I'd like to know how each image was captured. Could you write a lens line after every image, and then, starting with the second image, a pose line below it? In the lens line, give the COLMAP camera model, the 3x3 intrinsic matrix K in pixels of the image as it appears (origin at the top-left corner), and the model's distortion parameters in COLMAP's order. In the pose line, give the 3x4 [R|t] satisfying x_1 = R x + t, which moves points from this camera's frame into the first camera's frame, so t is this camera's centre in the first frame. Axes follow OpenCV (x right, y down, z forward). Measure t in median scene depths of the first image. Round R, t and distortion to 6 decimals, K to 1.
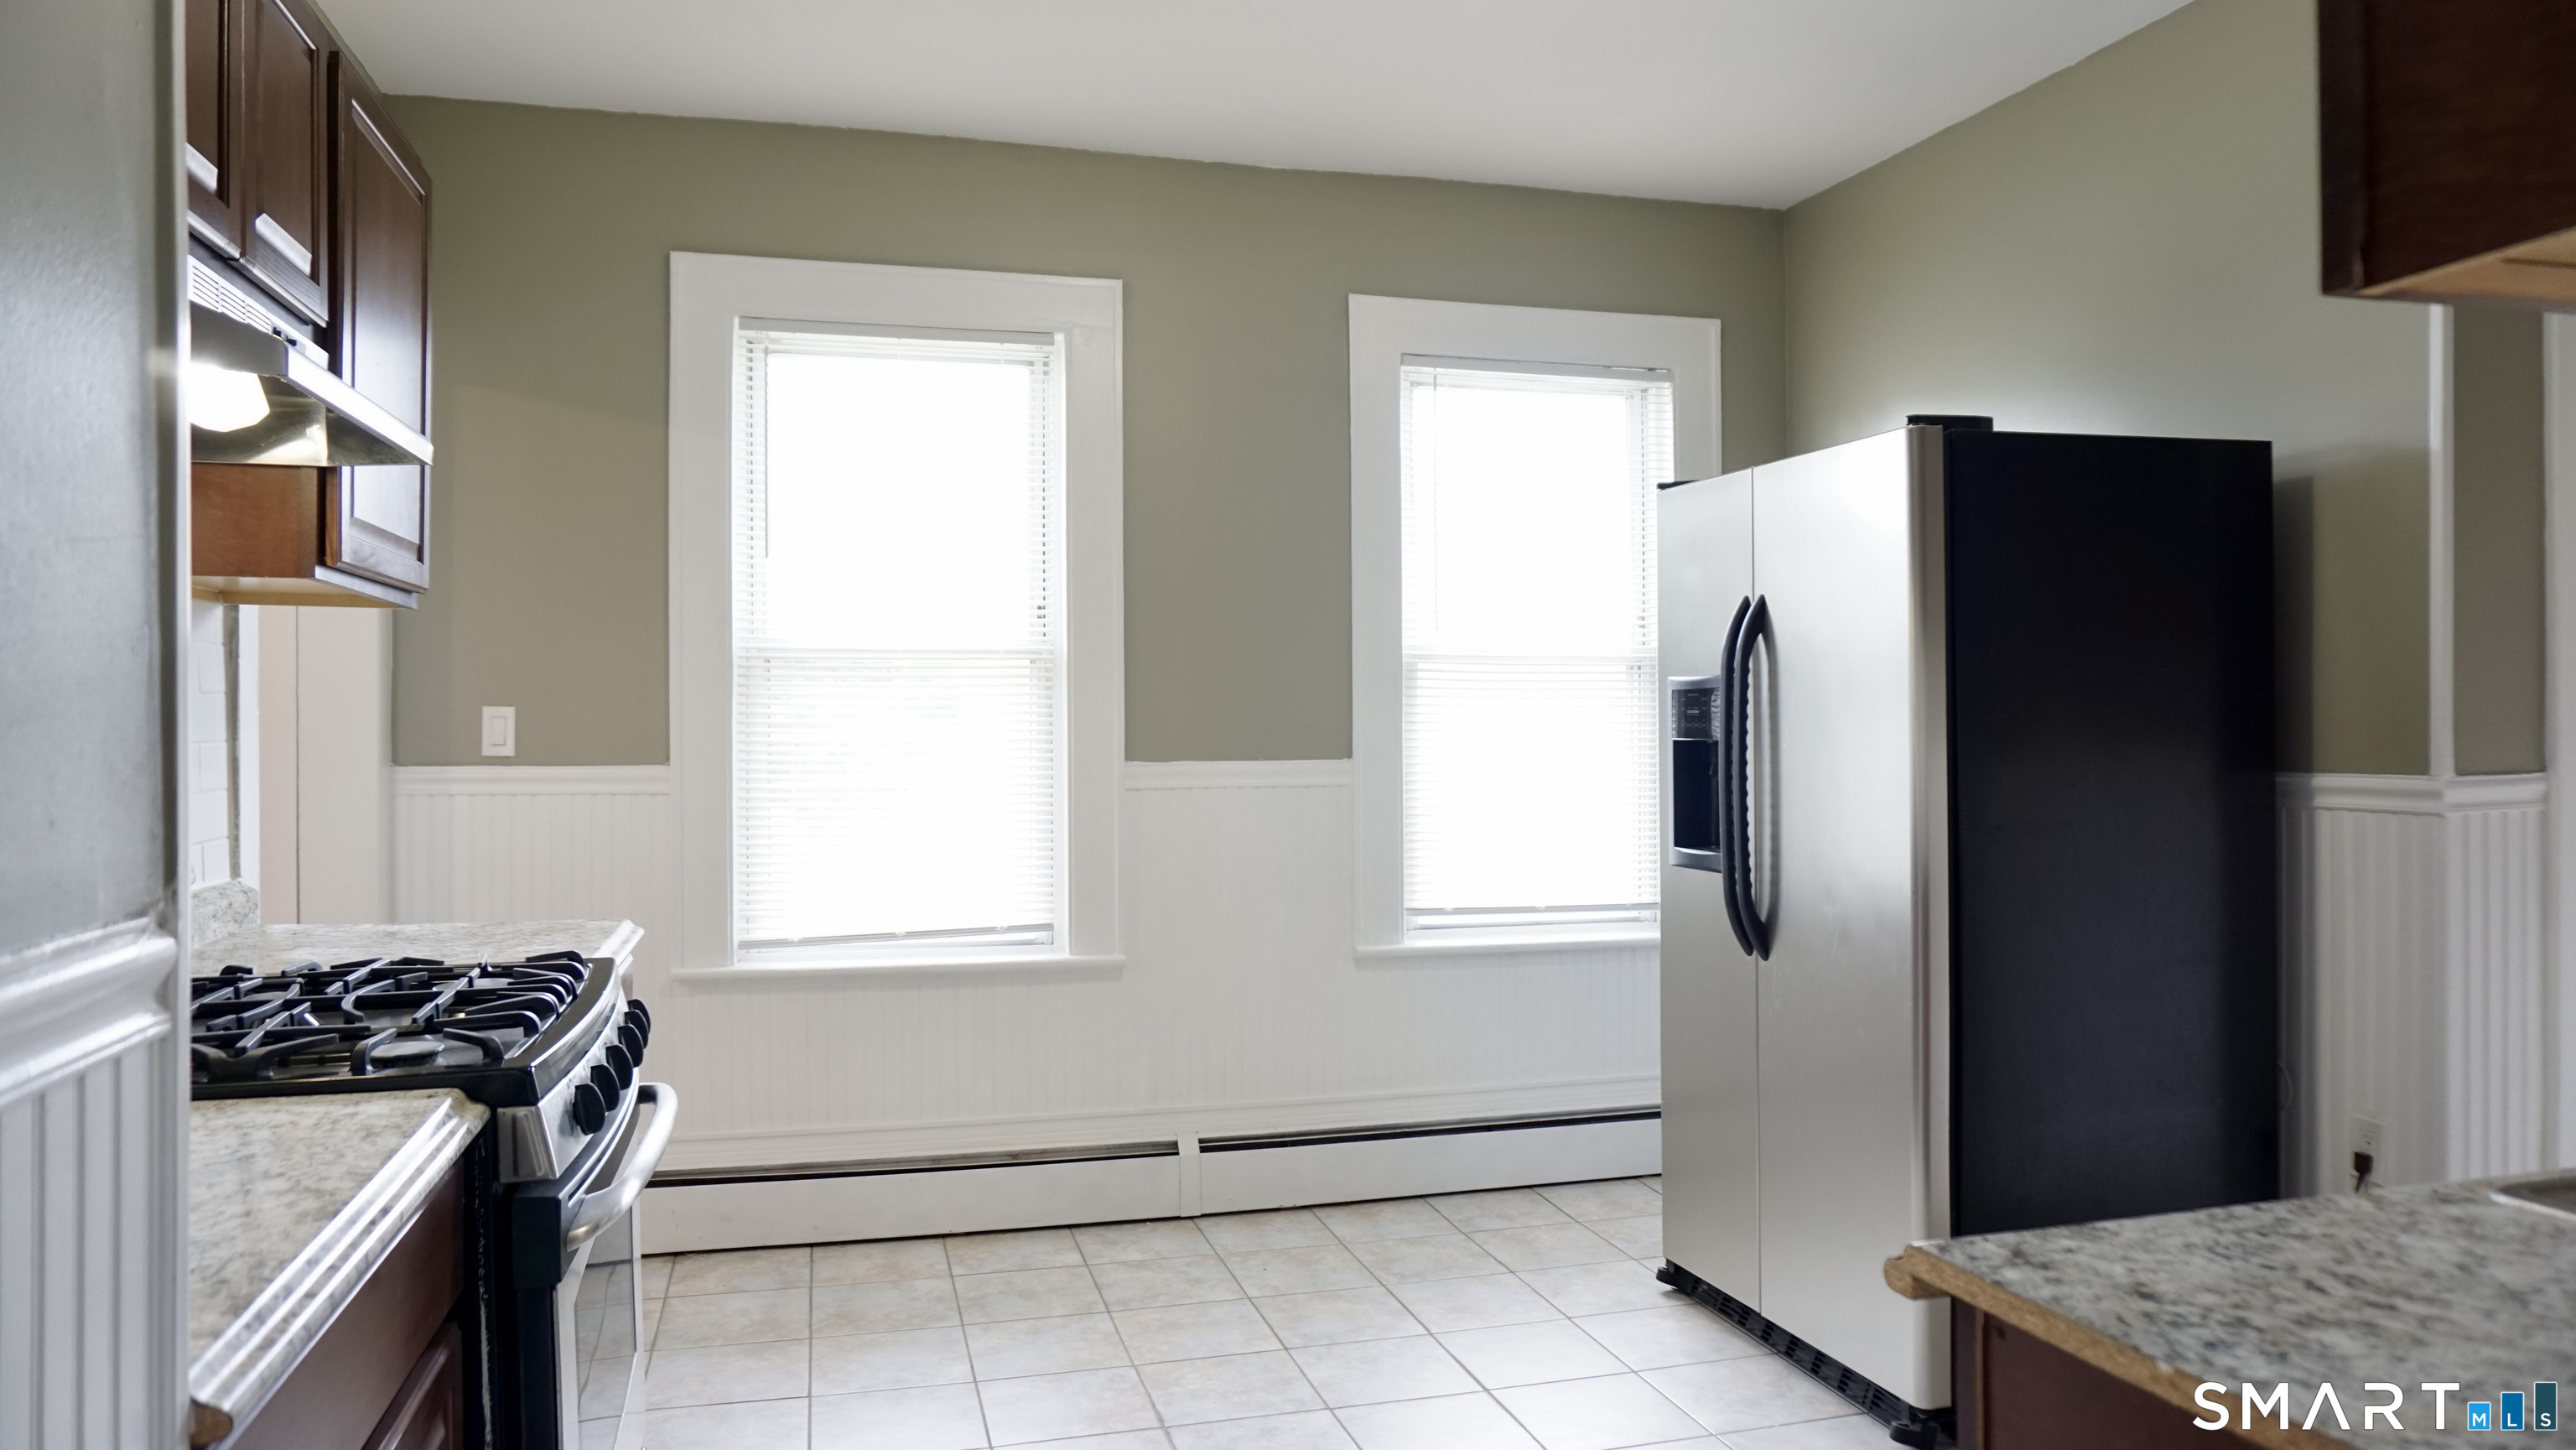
lens RADIAL K [[1739.3, 0, 1298.0], [0, 1739.3, 724.7], [0, 0, 1]] dist [-0.020889, 0.001563]
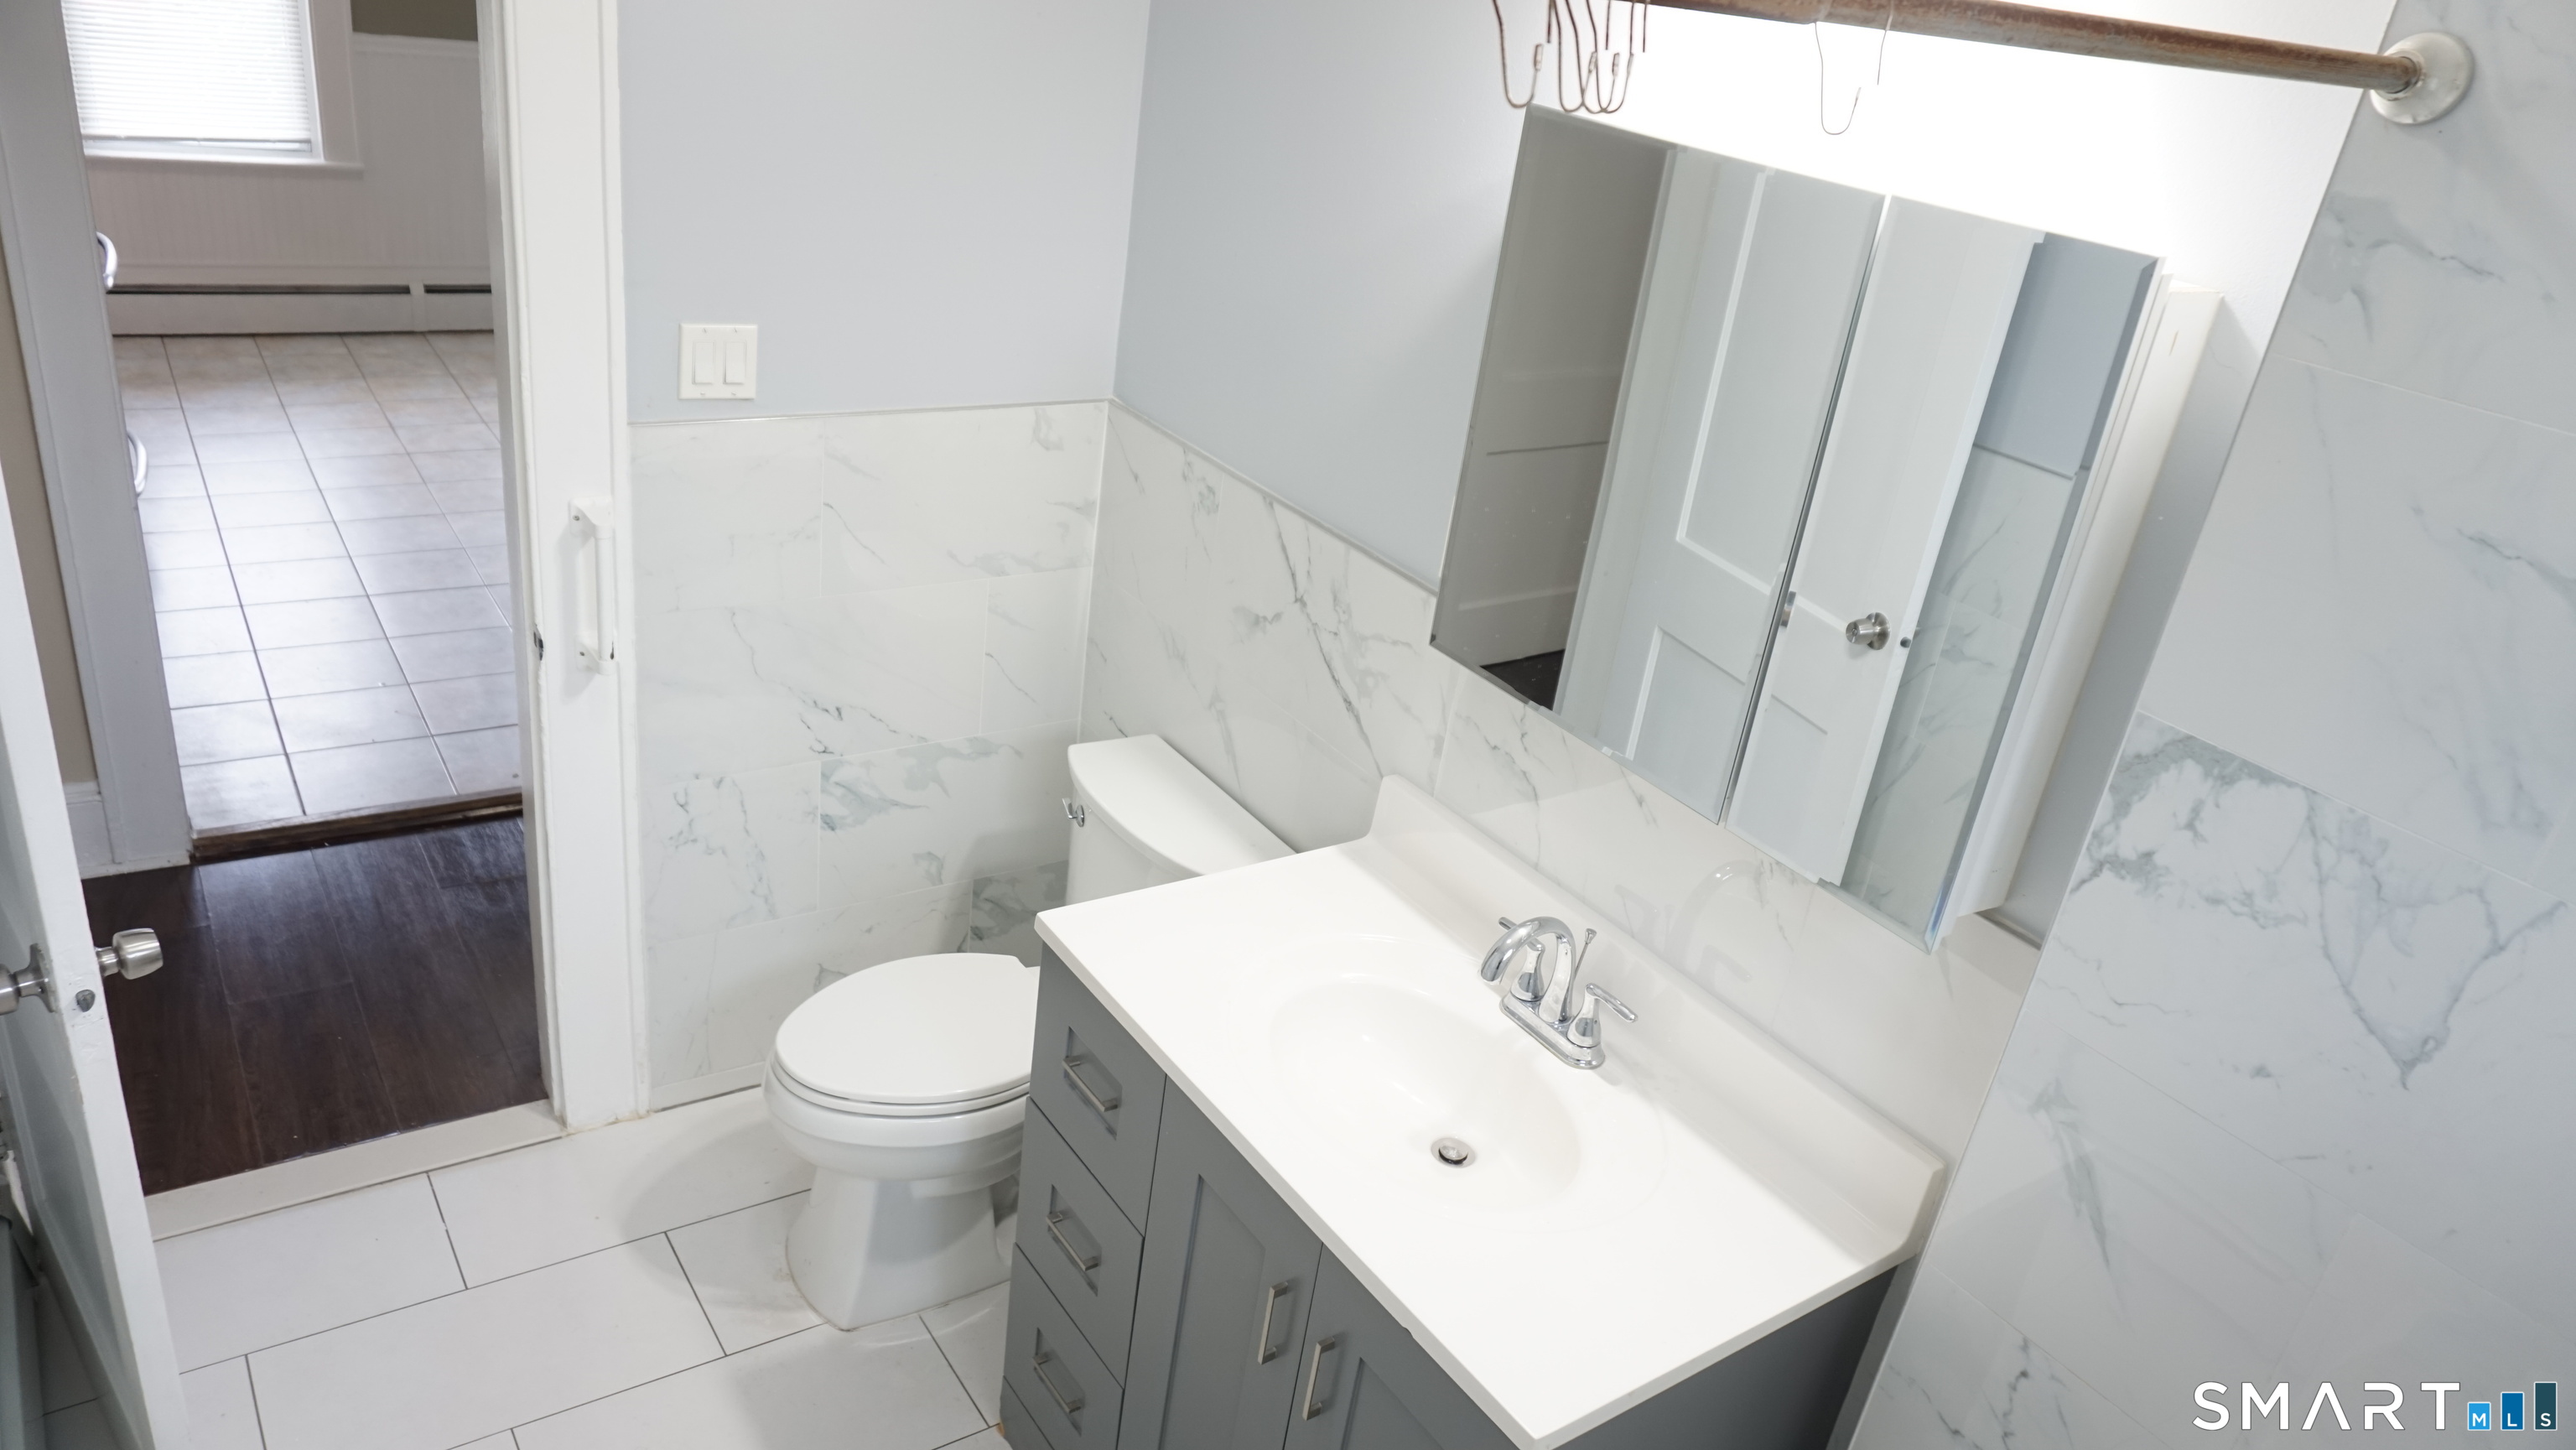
lens RADIAL K [[1739.3, 0, 1285.3], [0, 1739.3, 741.5], [0, 0, 1]] dist [-0.020889, 0.001563]
pose [[0.941594, -0.018180, 0.336260, 0.163422], [-0.133992, 0.895866, 0.423640, -0.186966], [-0.308946, -0.443953, 0.841106, -0.868463]]
